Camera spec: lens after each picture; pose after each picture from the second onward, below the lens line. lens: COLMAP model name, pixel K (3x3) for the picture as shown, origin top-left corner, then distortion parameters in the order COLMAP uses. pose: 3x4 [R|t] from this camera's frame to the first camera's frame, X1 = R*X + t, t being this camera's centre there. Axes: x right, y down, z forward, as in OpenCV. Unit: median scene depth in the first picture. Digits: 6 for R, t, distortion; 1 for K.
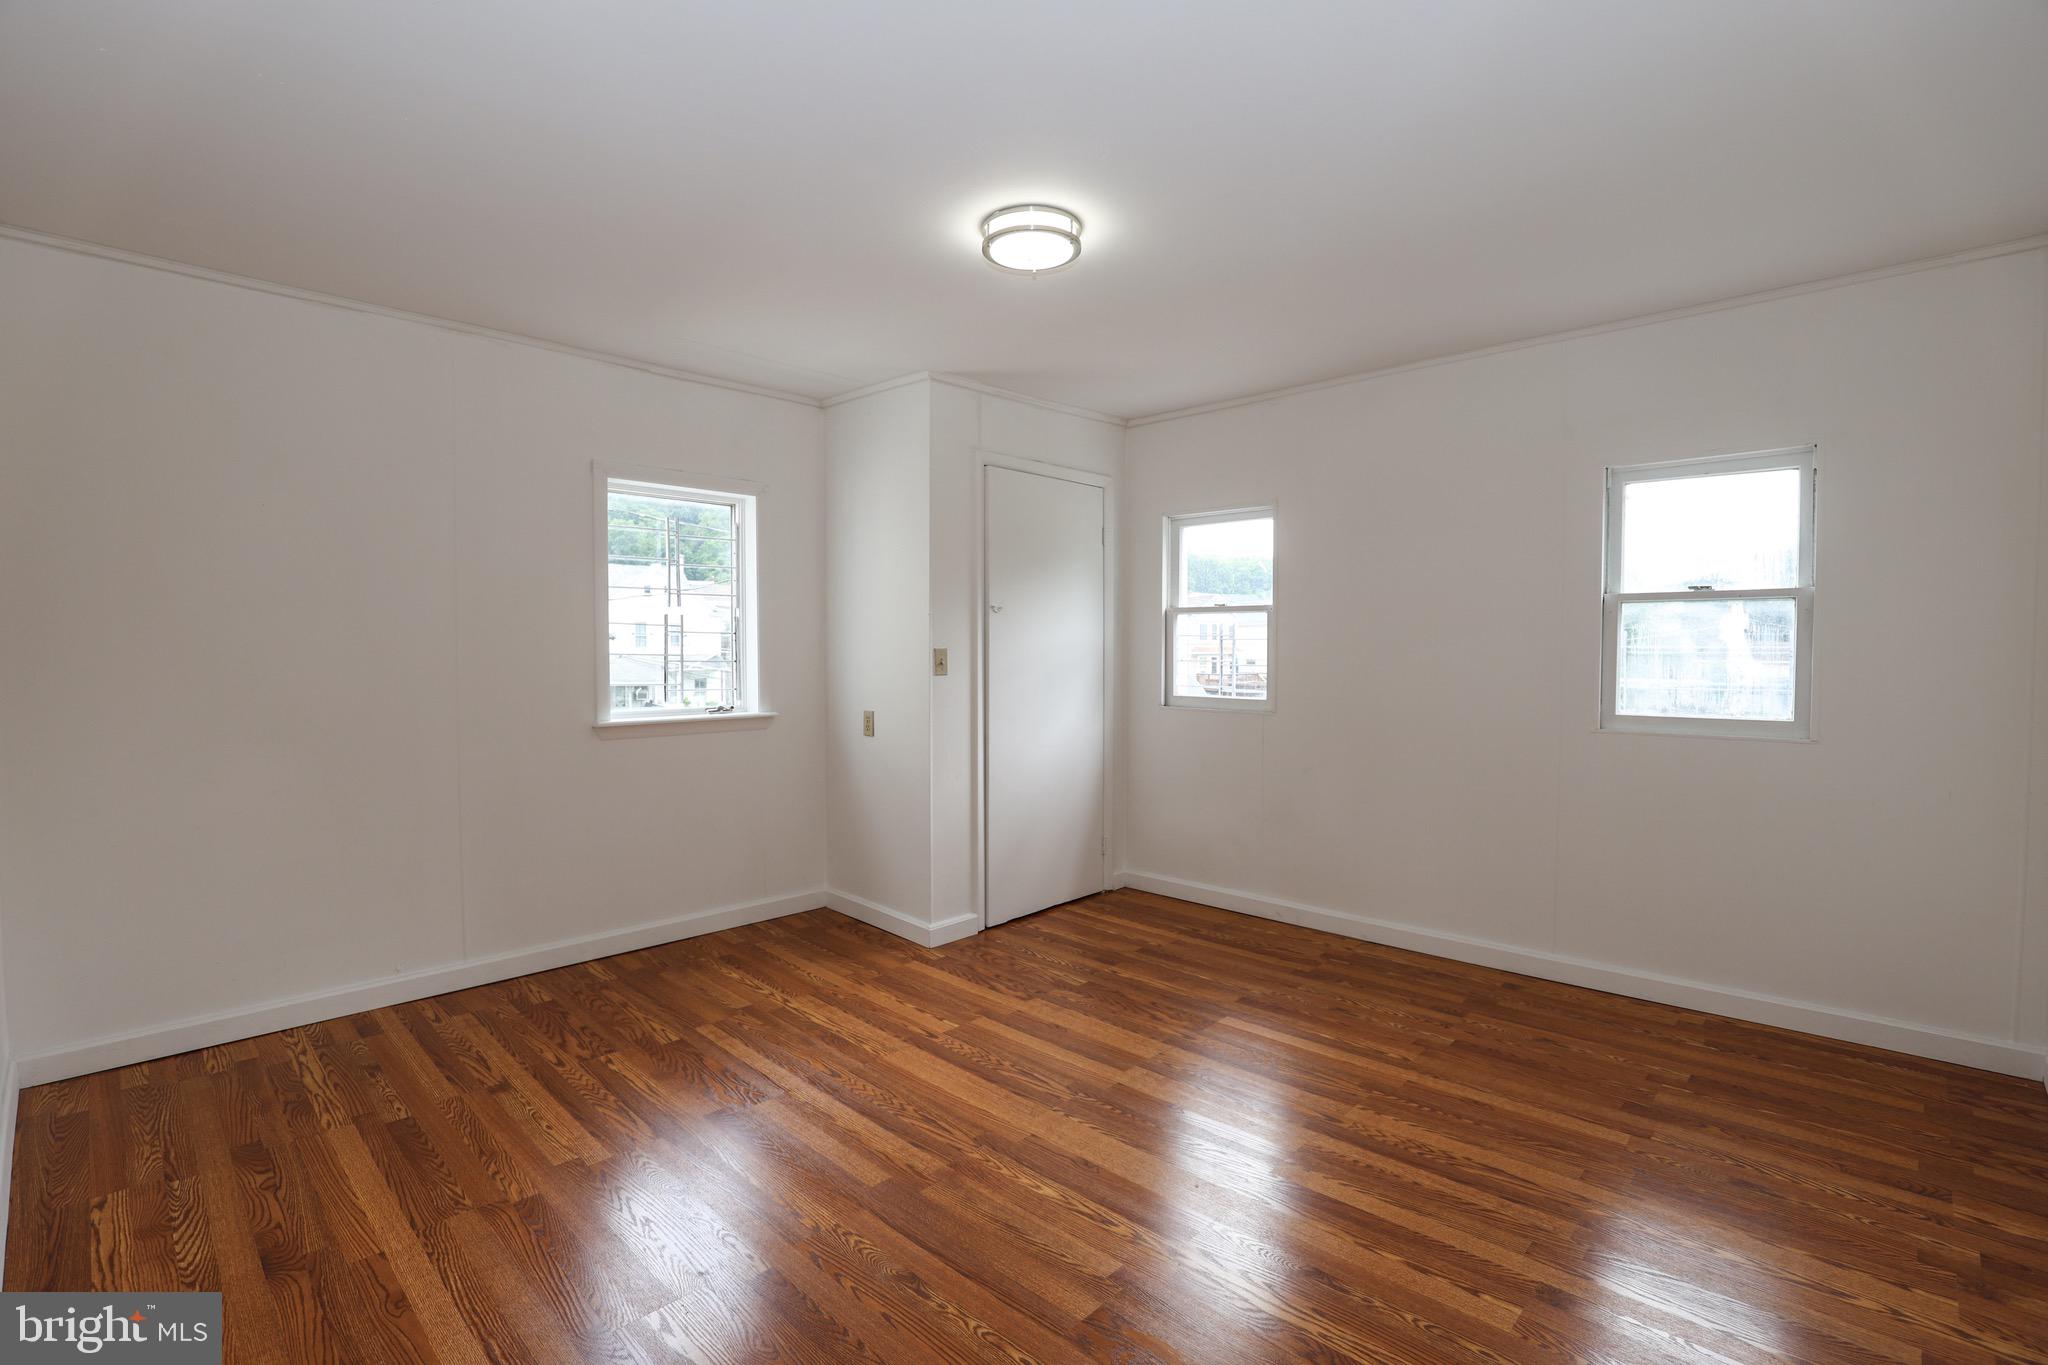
lens RADIAL K [[939.2, 0, 1011.8], [0, 939.2, 678.1], [0, 0, 1]] dist [-0.035215, 0.006056]
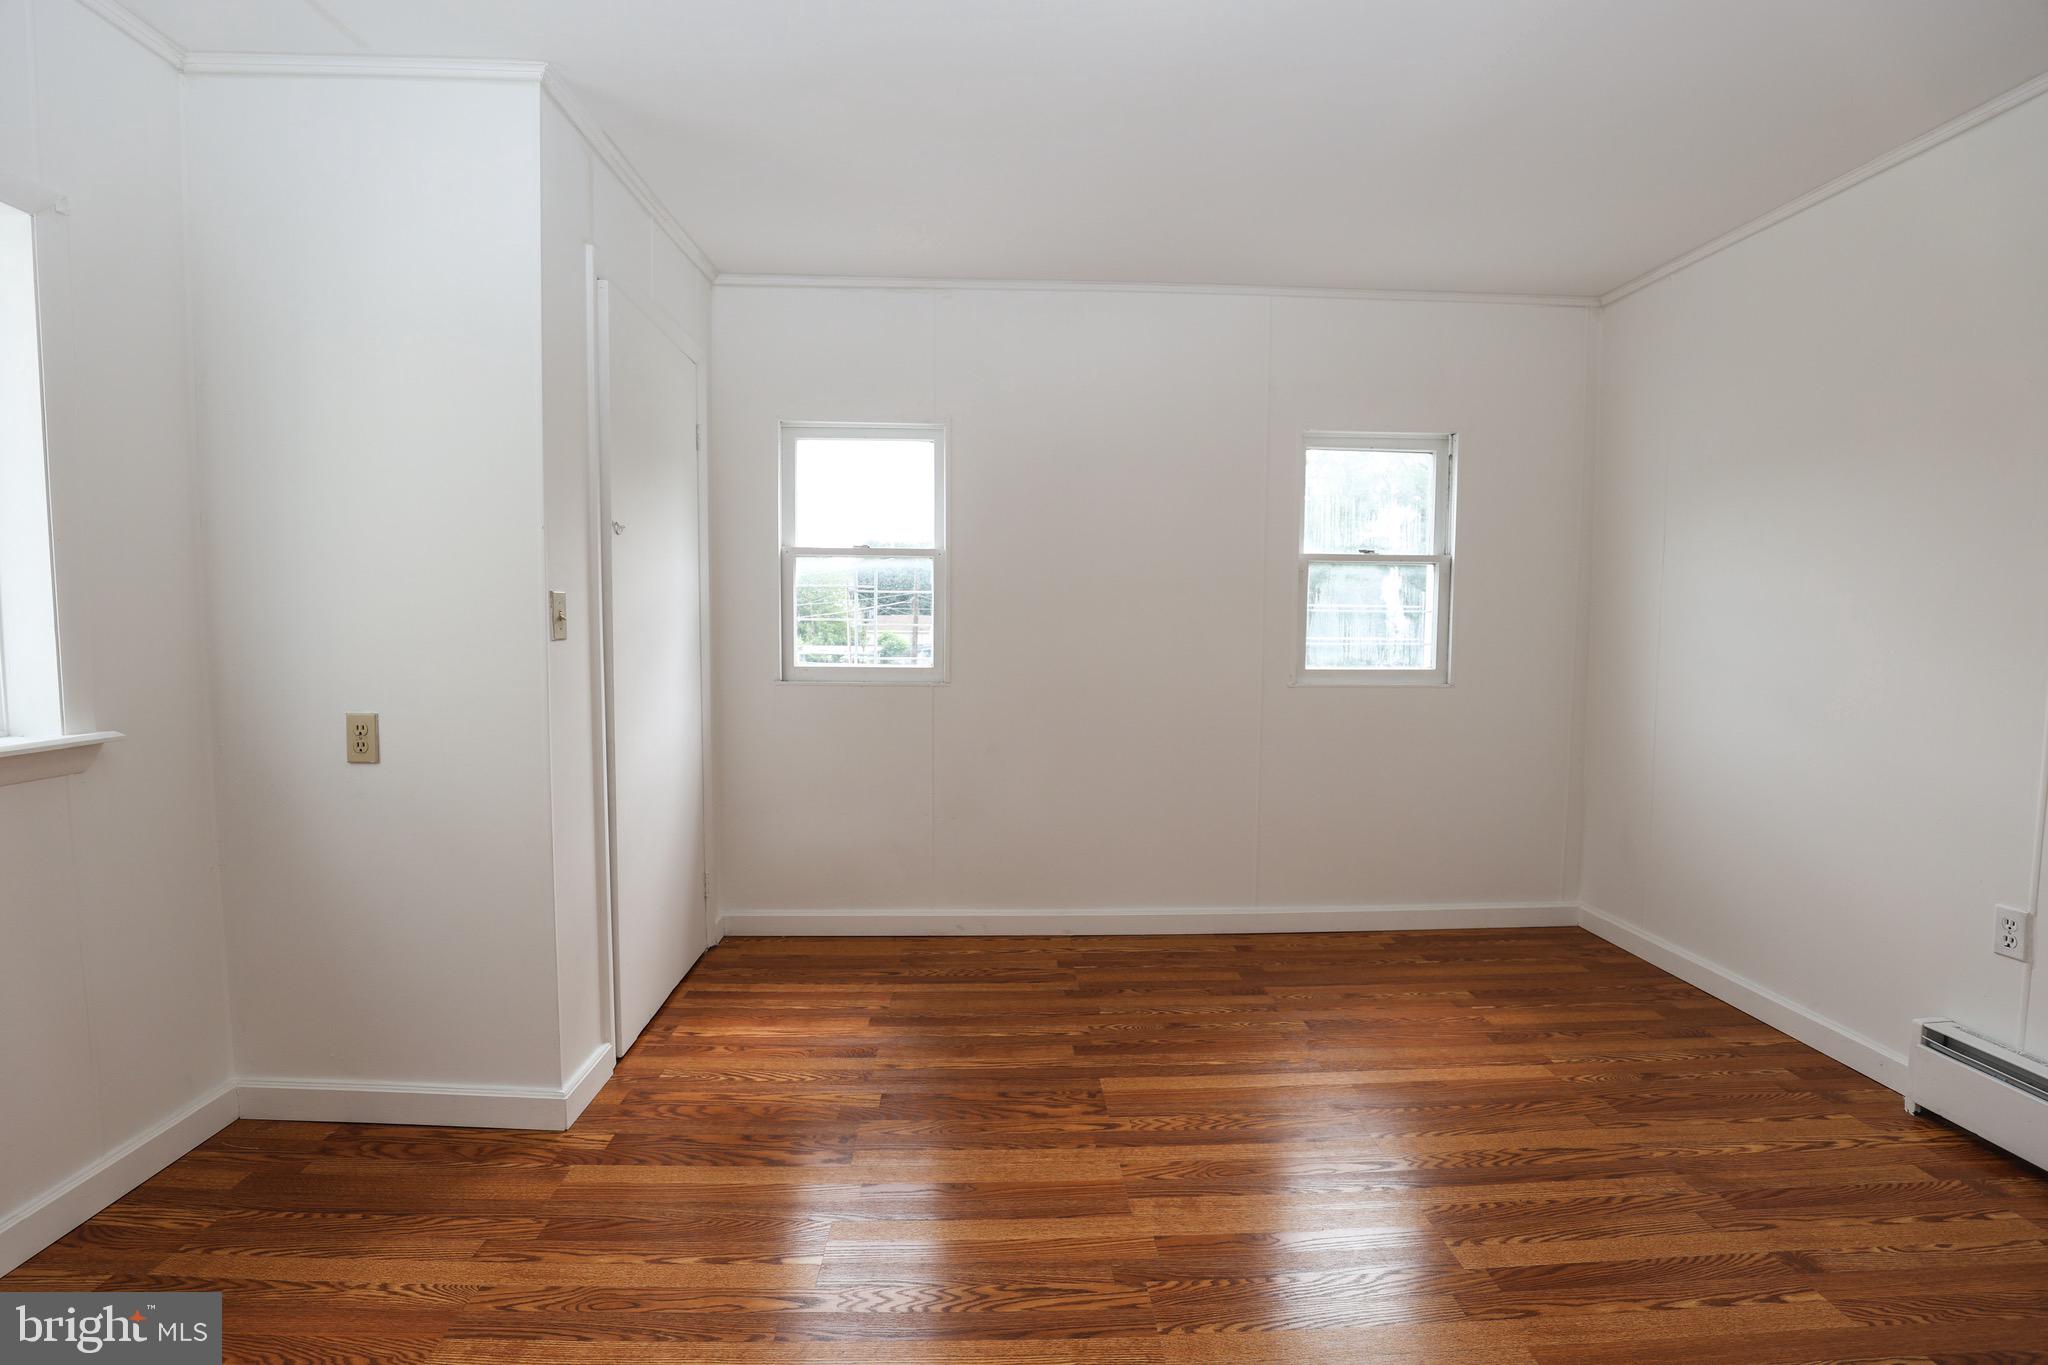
lens RADIAL K [[946.3, 0, 1014.7], [0, 946.3, 686.3], [0, 0, 1]] dist [-0.033768, 0.005718]
pose [[0.683625, -0.046016, 0.728382, -0.355175], [0.015967, 0.998714, 0.048109, 0.001723], [-0.729659, -0.021258, 0.683481, 0.512953]]
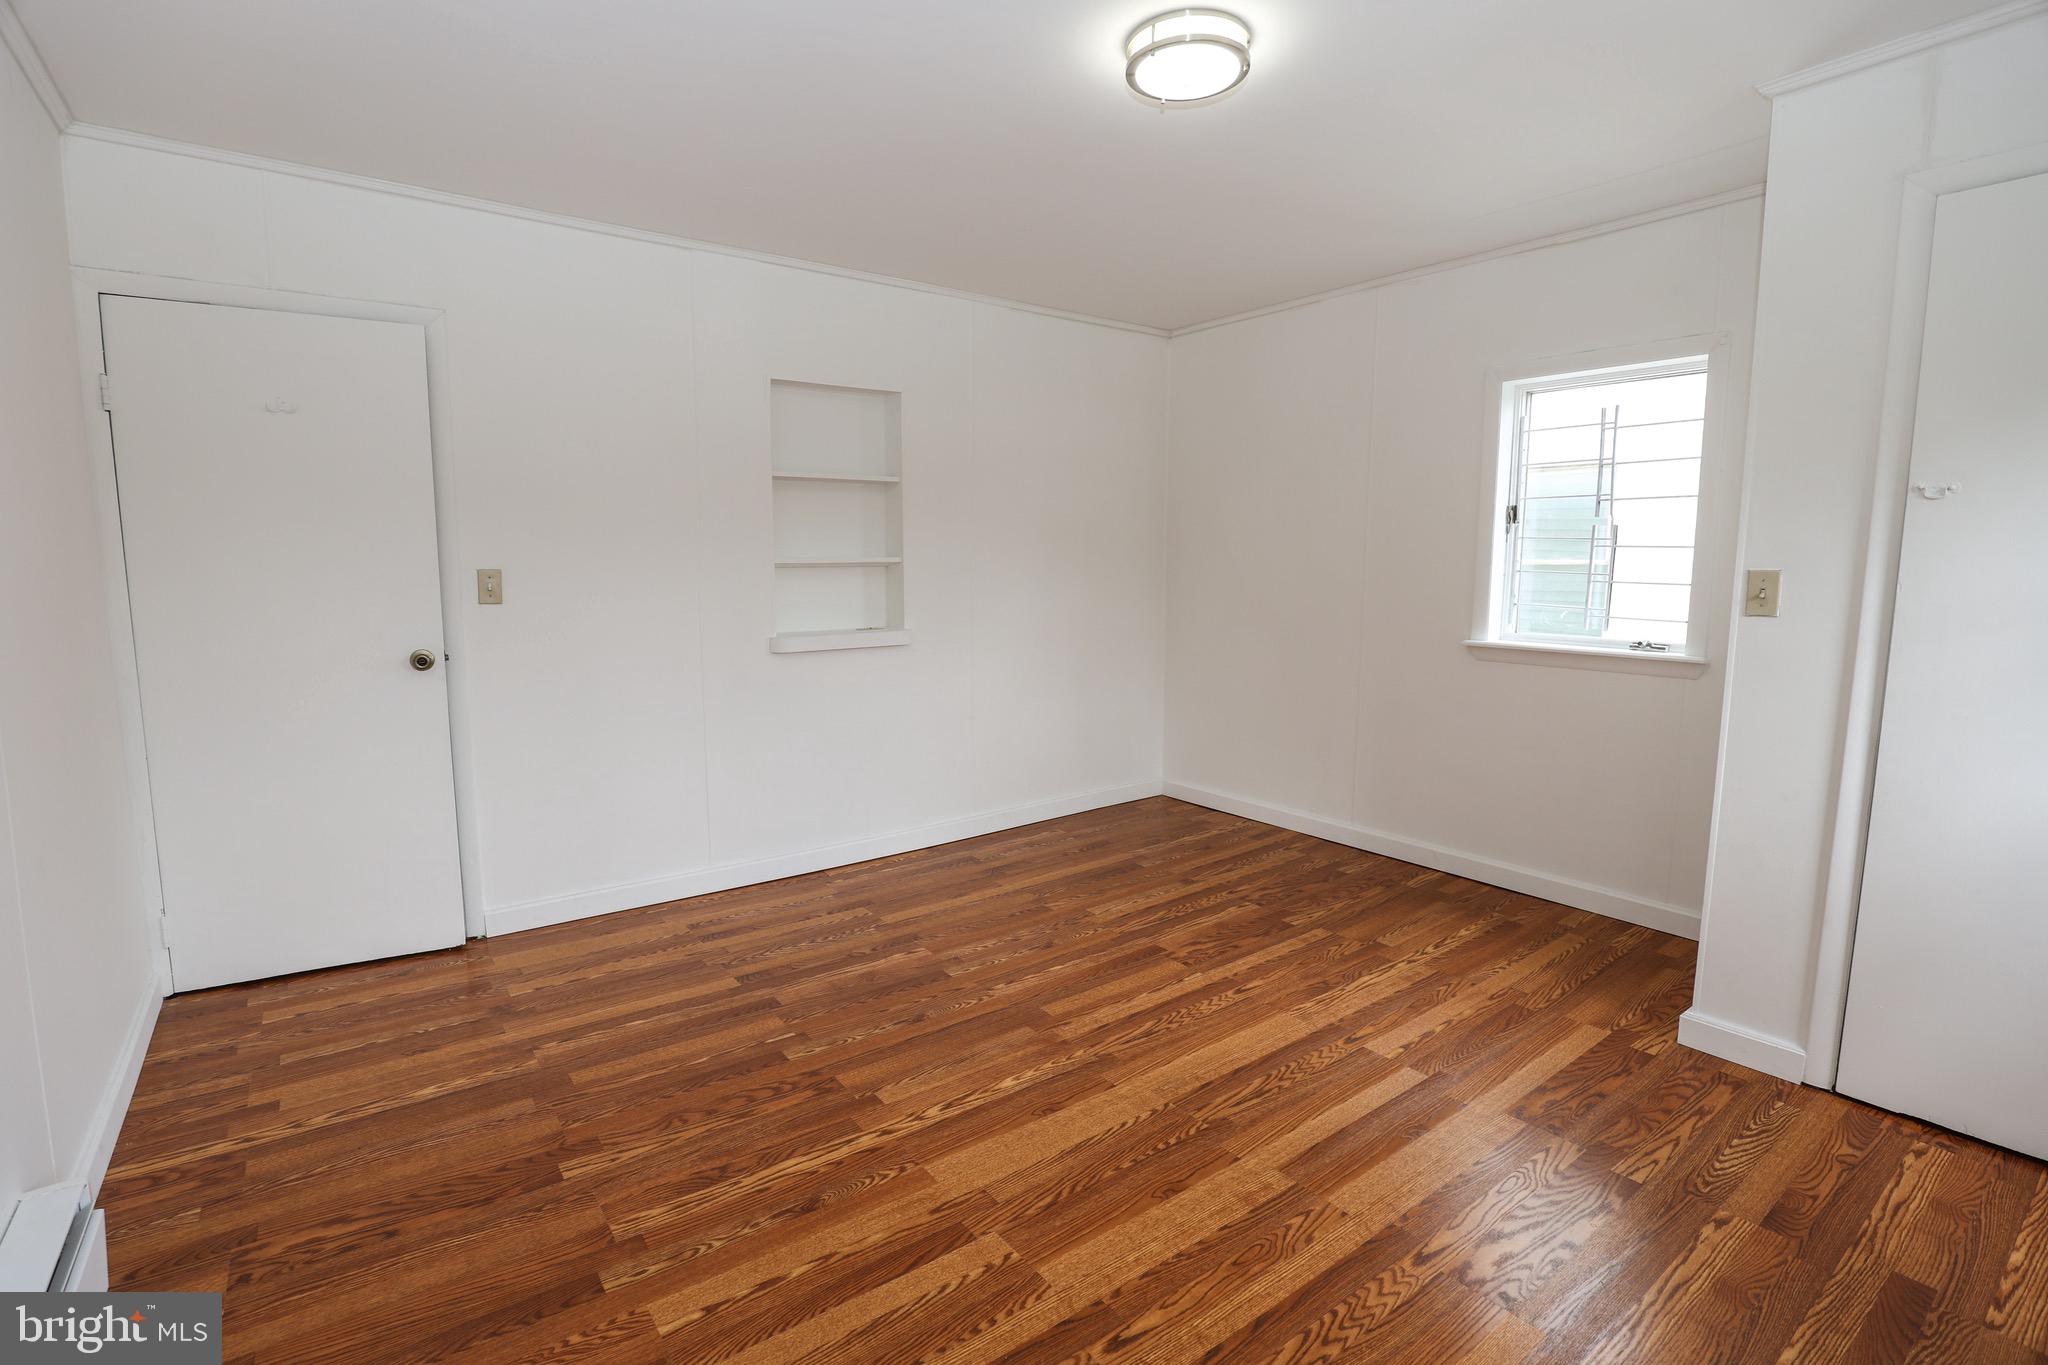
lens RADIAL K [[946.3, 0, 1014.7], [0, 946.3, 686.3], [0, 0, 1]] dist [-0.033768, 0.005718]
pose [[-0.152846, 0.131536, -0.979457, 0.681025], [-0.034040, 0.989814, 0.138239, -0.029486], [0.987664, 0.054470, -0.146811, 0.754497]]
